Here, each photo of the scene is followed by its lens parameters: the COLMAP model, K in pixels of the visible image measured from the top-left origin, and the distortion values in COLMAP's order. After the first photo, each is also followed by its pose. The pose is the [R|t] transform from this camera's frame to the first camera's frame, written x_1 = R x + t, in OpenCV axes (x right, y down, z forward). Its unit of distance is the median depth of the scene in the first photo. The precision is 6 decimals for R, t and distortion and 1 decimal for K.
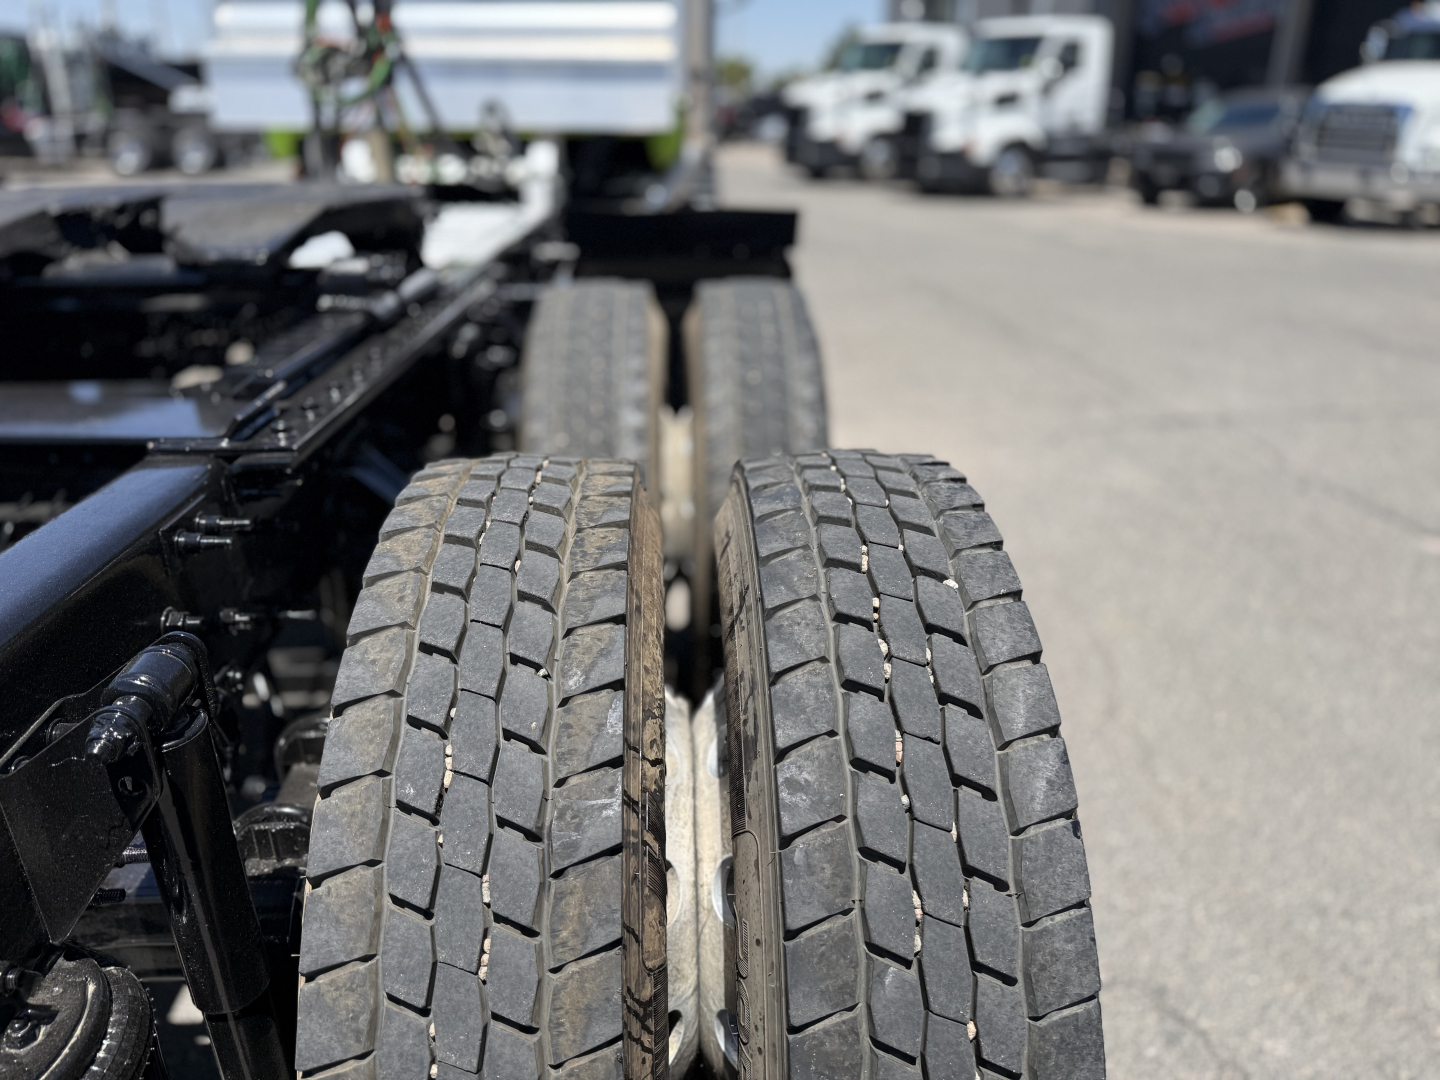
lens RADIAL K [[1054.2, 0, 720.0], [0, 1054.2, 540.0], [0, 0, 1]] dist [0.126818, -0.175074]
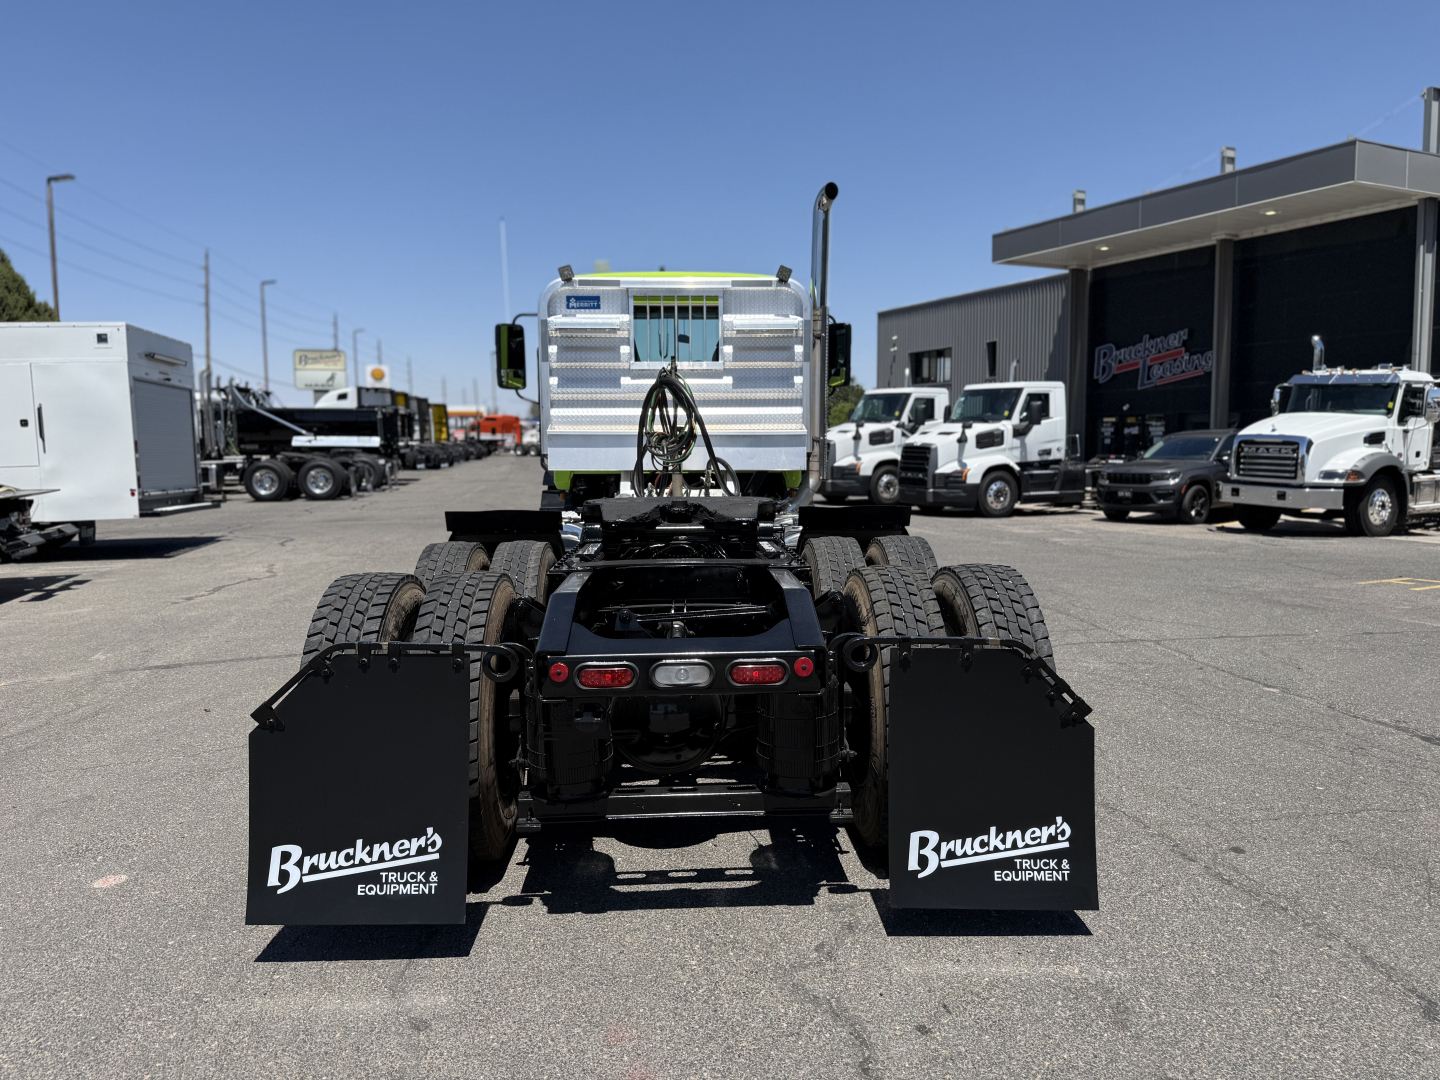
lens RADIAL K [[1054.2, 0, 720.0], [0, 1054.2, 540.0], [0, 0, 1]] dist [0.126818, -0.175074]
pose [[0.999886, -0.014932, -0.002439, -0.052018], [0.013601, 0.957721, -0.287377, 0.061454], [0.006627, 0.287310, 0.957815, -0.174266]]
